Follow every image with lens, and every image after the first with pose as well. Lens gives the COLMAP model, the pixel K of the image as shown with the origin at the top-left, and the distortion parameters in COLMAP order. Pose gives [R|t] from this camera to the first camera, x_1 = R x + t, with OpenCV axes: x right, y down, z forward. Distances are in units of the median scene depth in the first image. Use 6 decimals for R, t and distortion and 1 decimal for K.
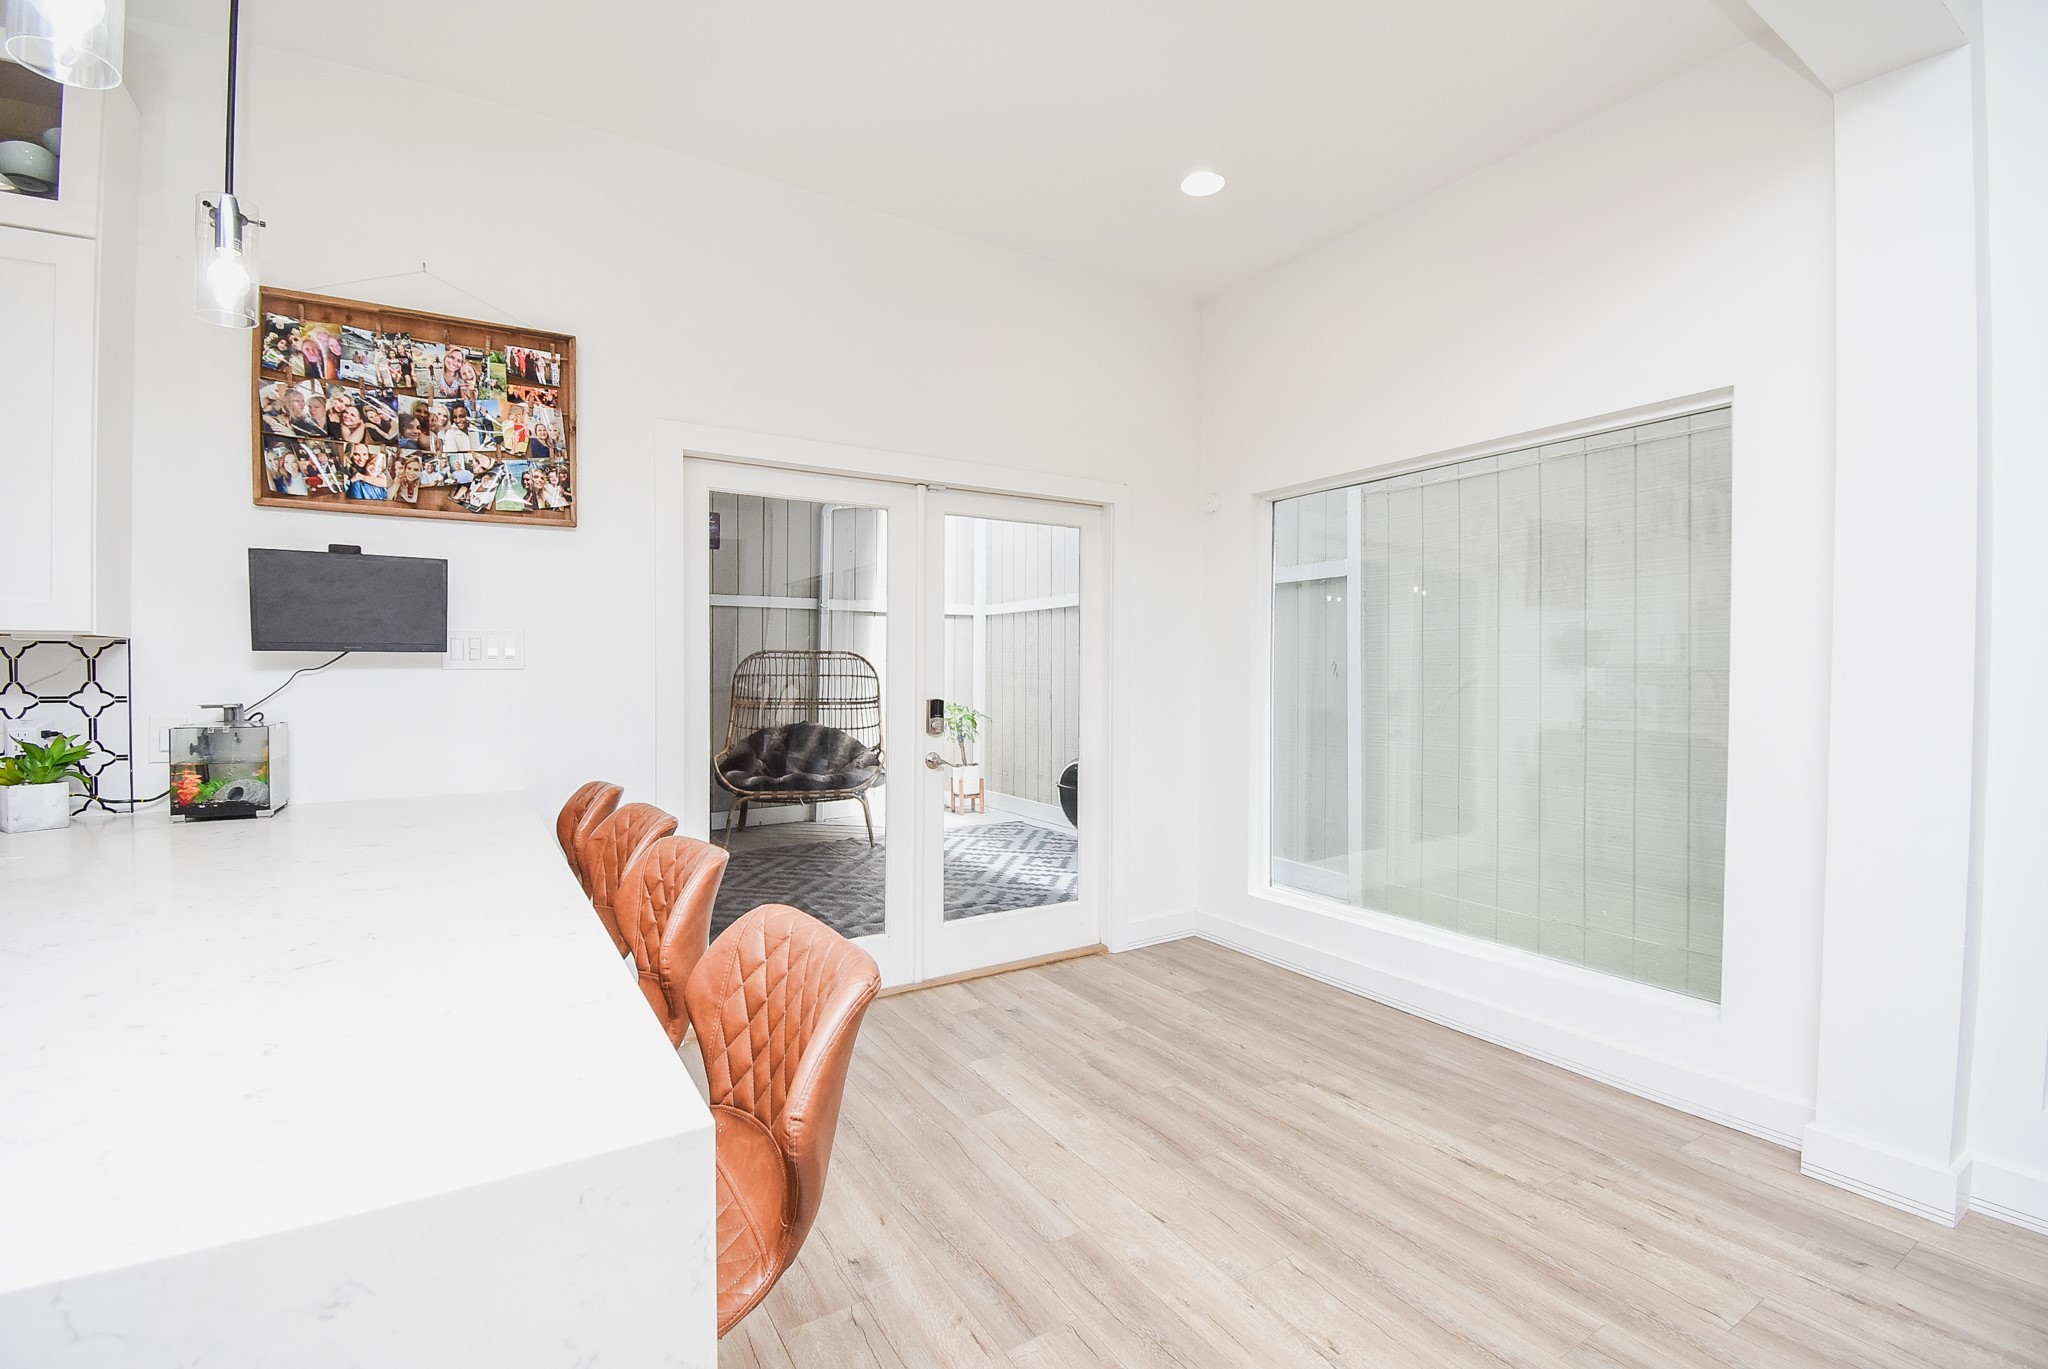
lens RADIAL K [[888.3, 0, 1008.5], [0, 888.3, 679.1], [0, 0, 1]] dist [-0.011692, -0.009782]
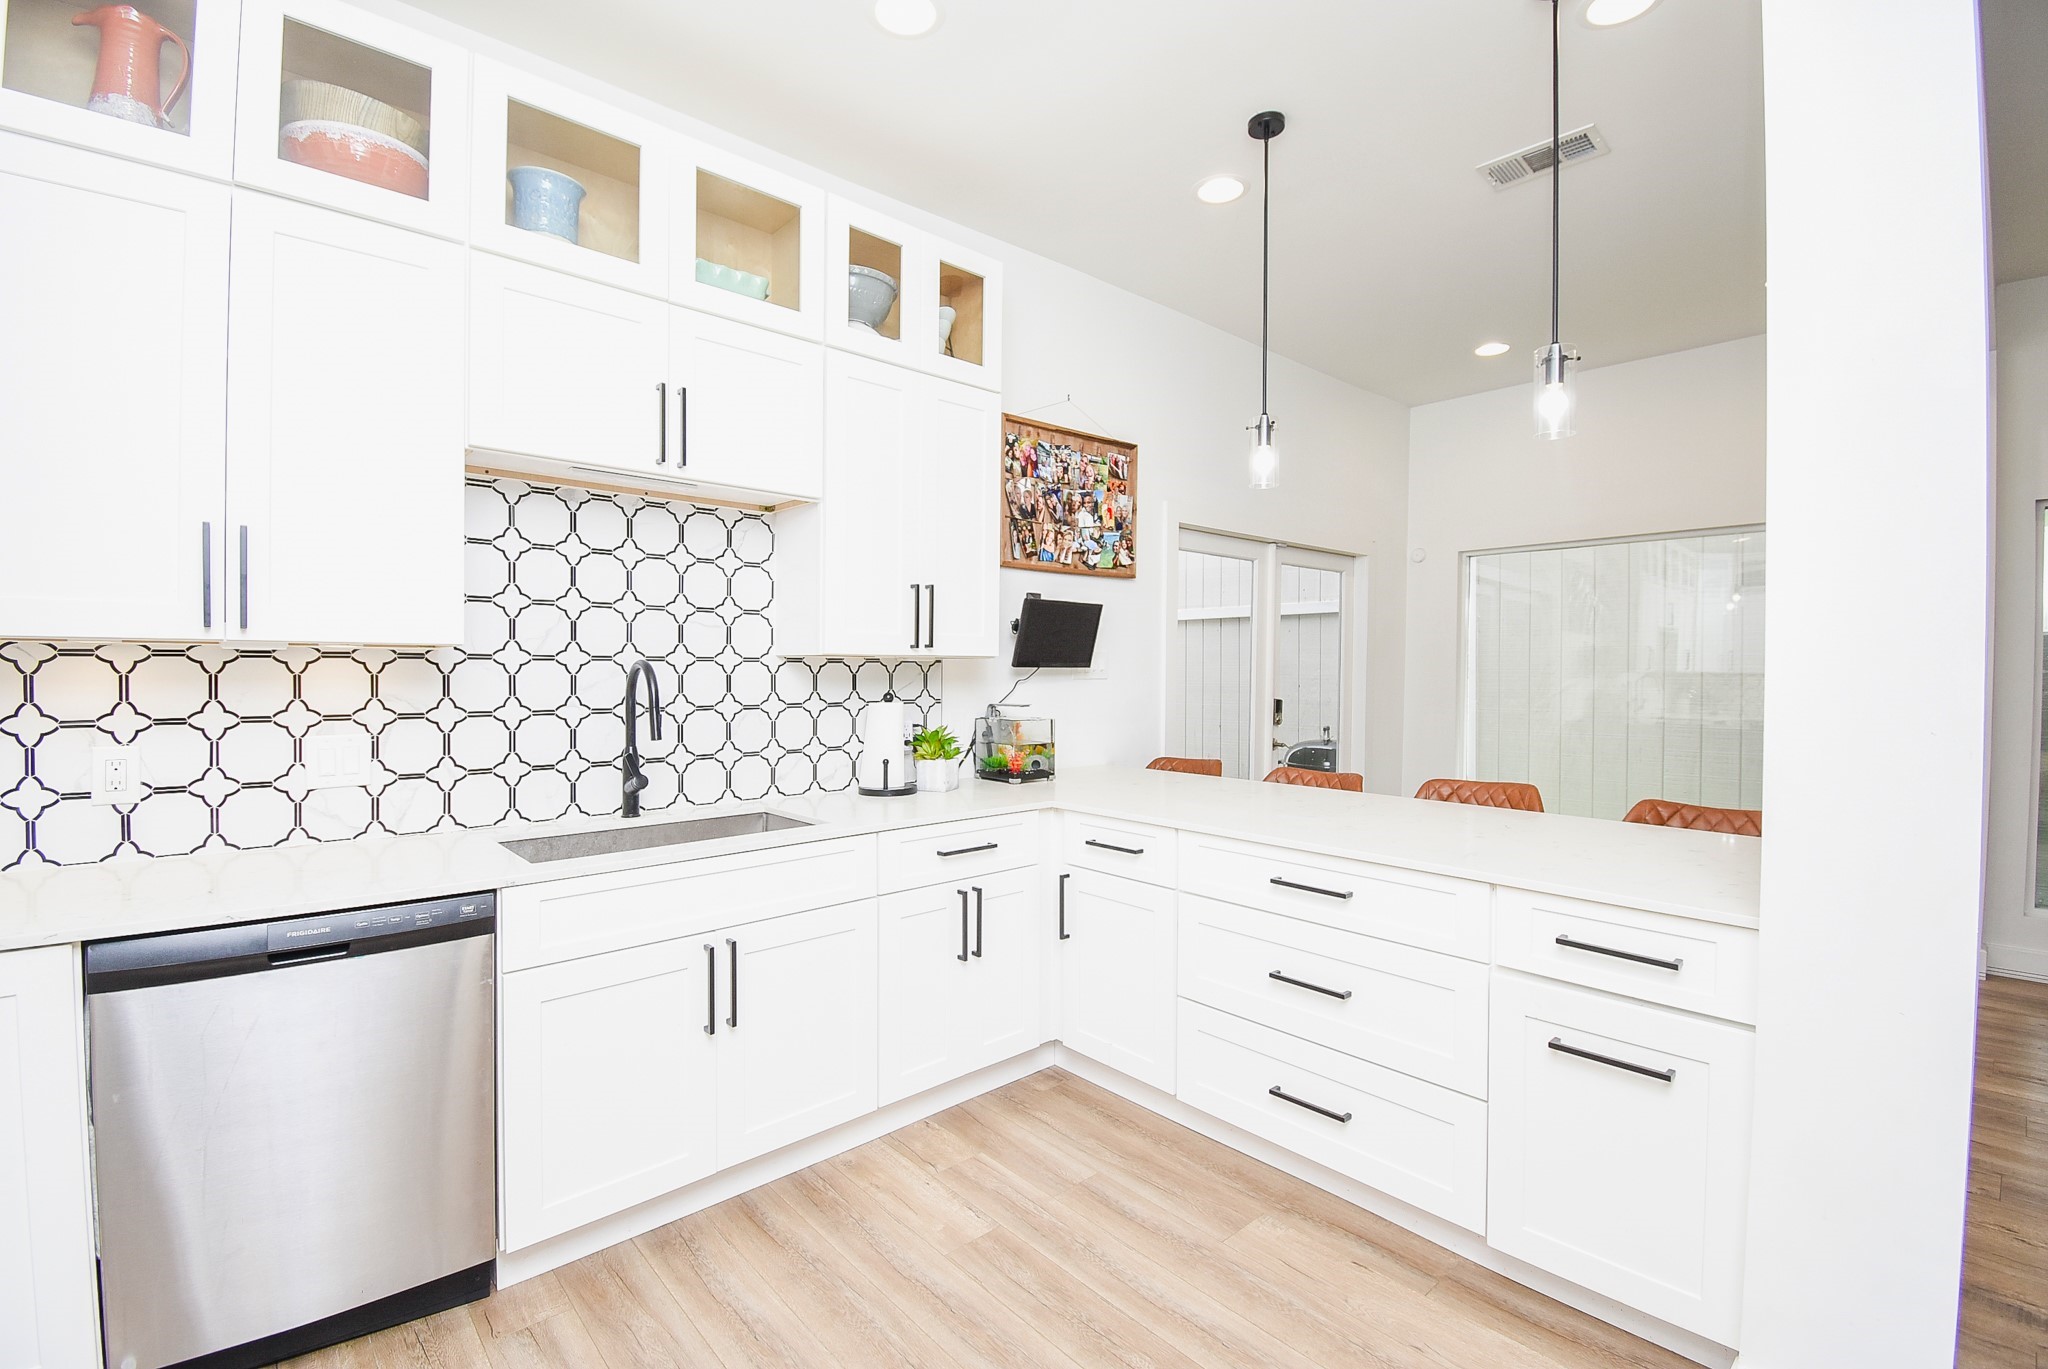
lens RADIAL K [[897.3, 0, 1022.0], [0, 897.3, 680.7], [0, 0, 1]] dist [0.002893, -0.006855]
pose [[0.986110, -0.001563, 0.166089, -0.998381], [0.002041, 0.999994, -0.002713, -0.005608], [-0.166083, 0.003014, 0.986107, -0.428244]]
